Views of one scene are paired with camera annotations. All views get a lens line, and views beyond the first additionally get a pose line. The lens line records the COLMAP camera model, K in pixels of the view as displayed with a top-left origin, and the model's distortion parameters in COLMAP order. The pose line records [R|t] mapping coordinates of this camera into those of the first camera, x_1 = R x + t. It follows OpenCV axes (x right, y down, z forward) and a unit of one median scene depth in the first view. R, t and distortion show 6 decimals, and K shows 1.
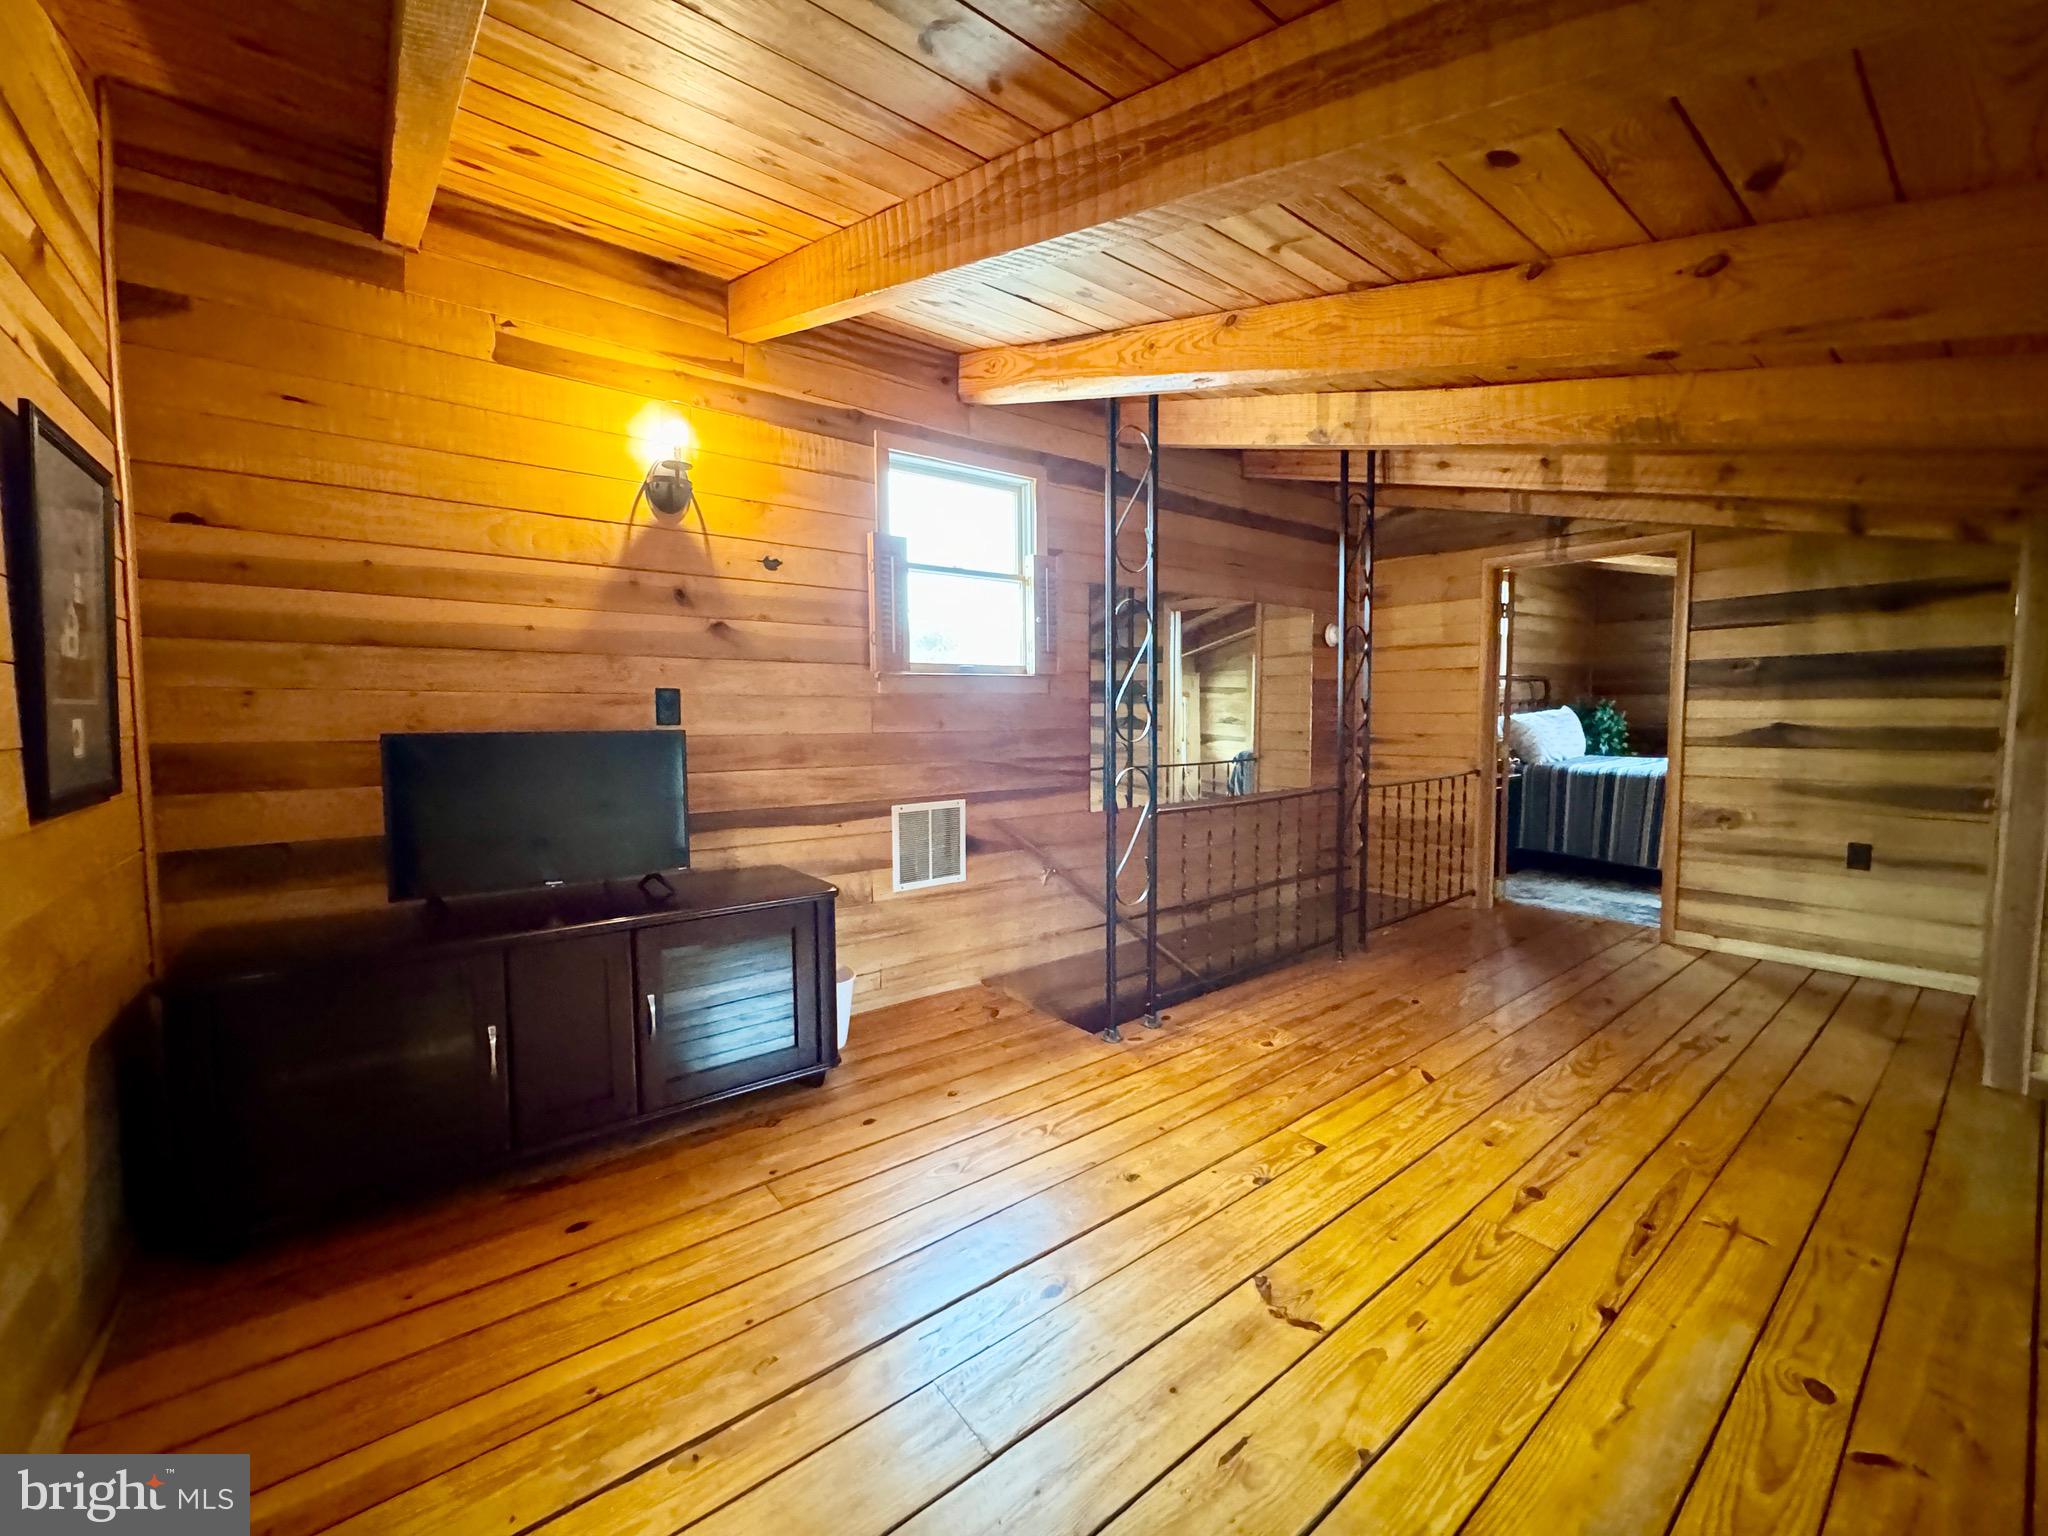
lens RADIAL K [[822.0, 0, 1010.7], [0, 822.0, 759.9], [0, 0, 1]] dist [-0.000381, 0.000643]
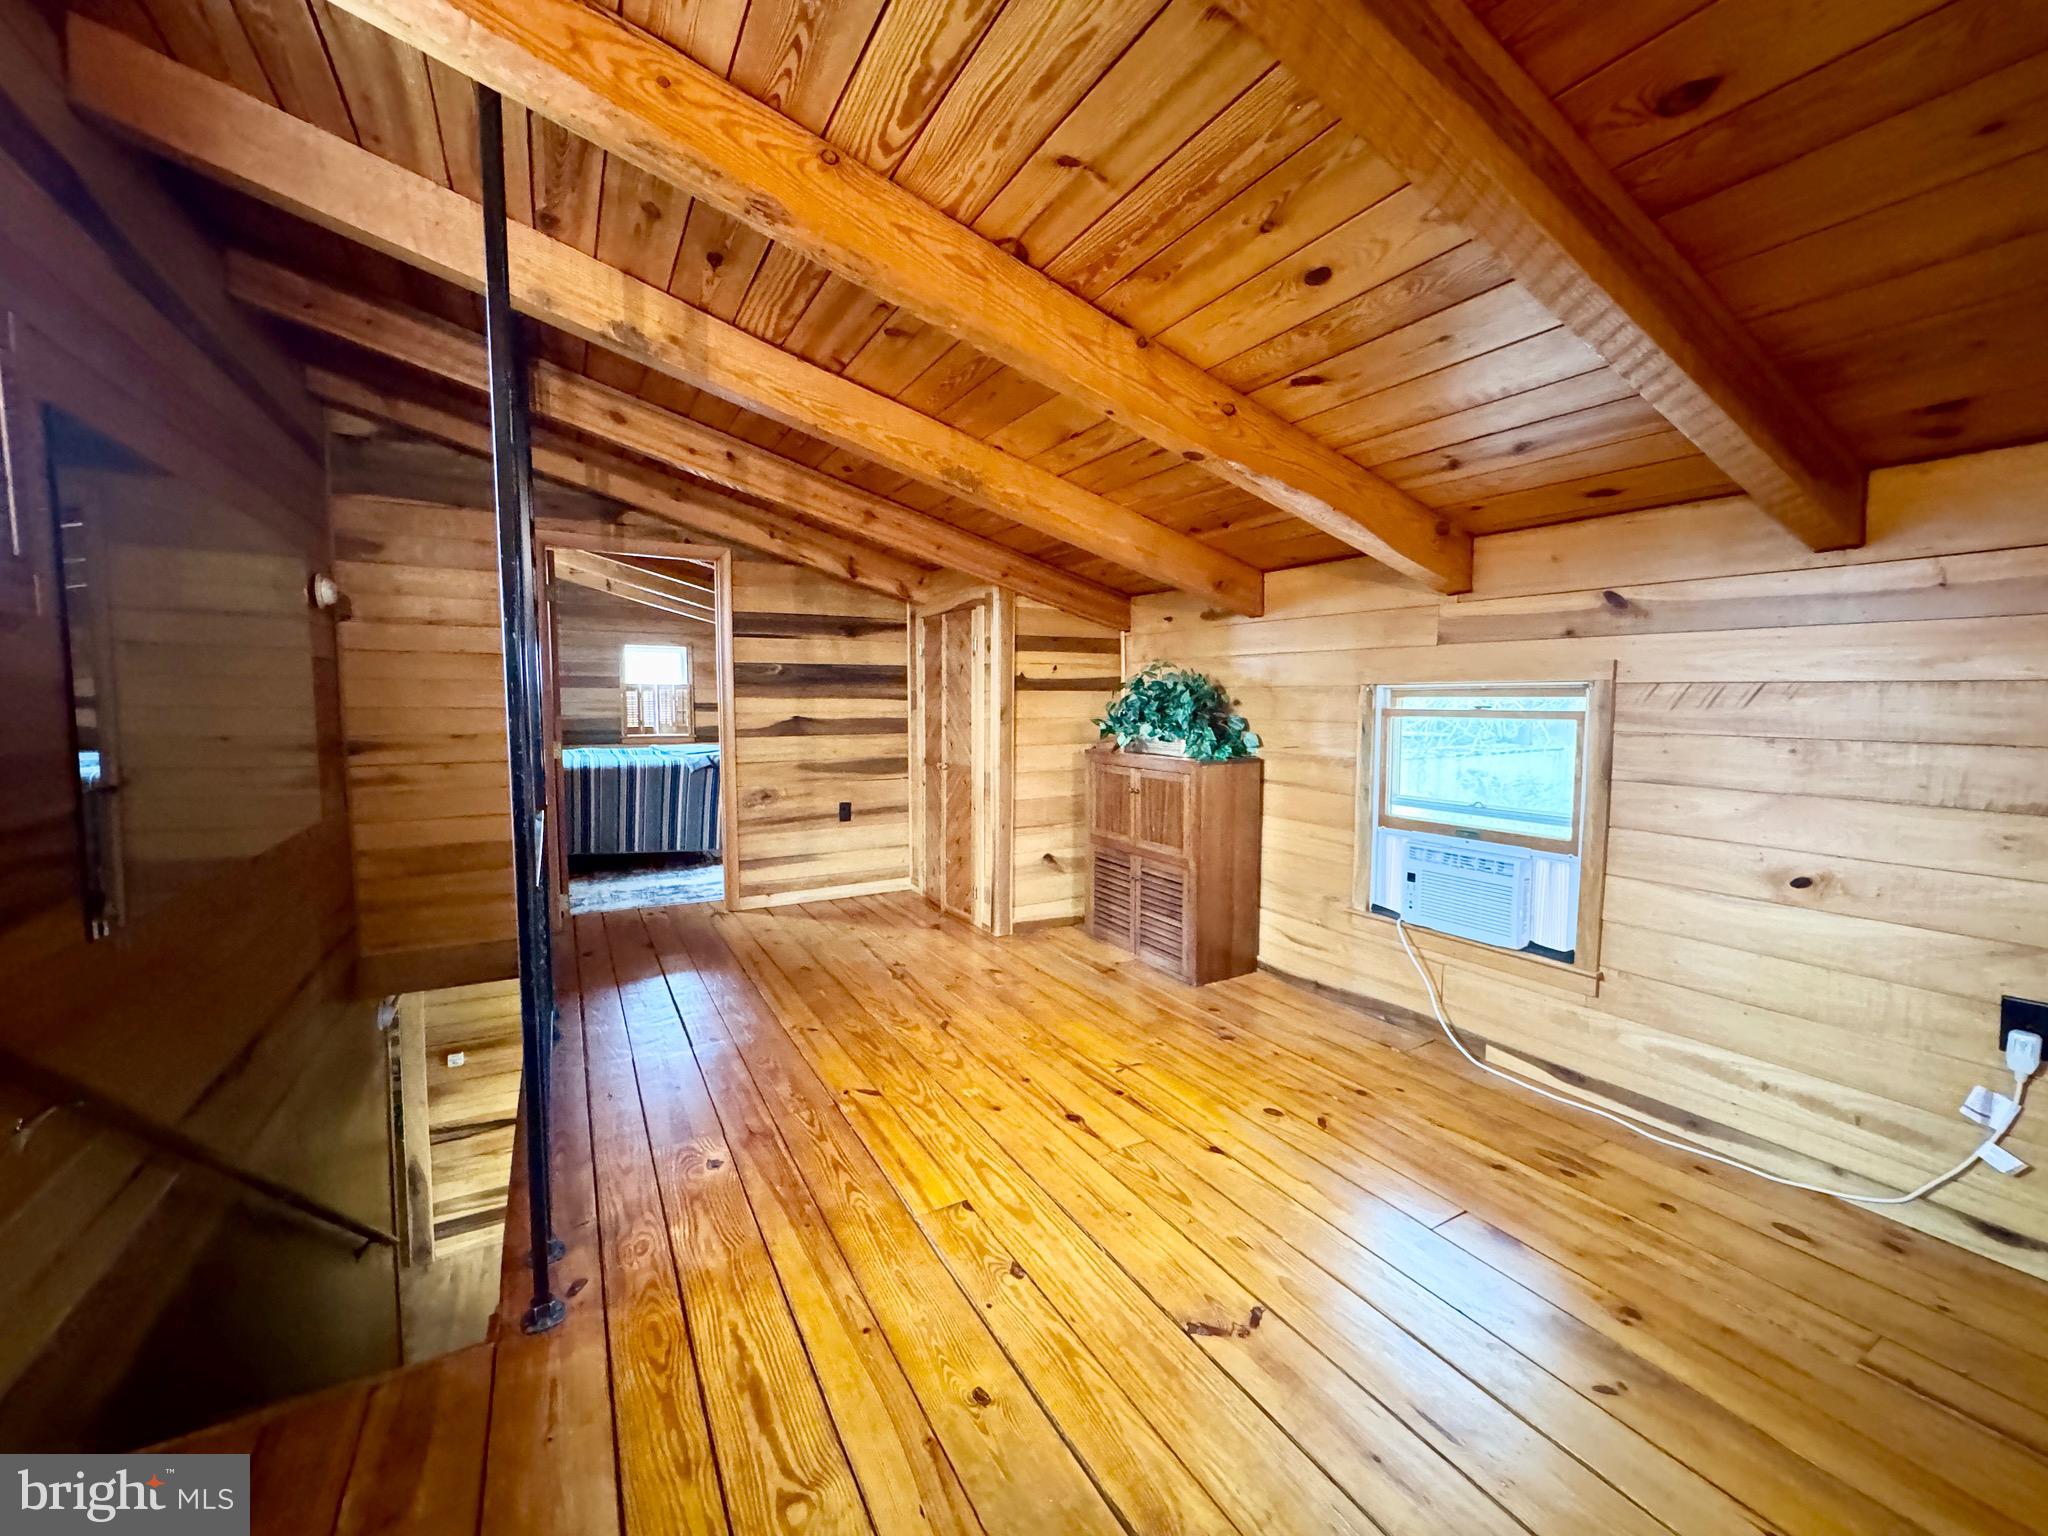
lens RADIAL K [[822.0, 0, 1024.3], [0, 822.0, 760.4], [0, 0, 1]] dist [-0.000381, 0.000643]
pose [[0.132939, -0.066075, 0.988919, -0.355738], [0.053172, 0.996814, 0.059455, -0.043124], [-0.989697, 0.044679, 0.136029, 0.616267]]
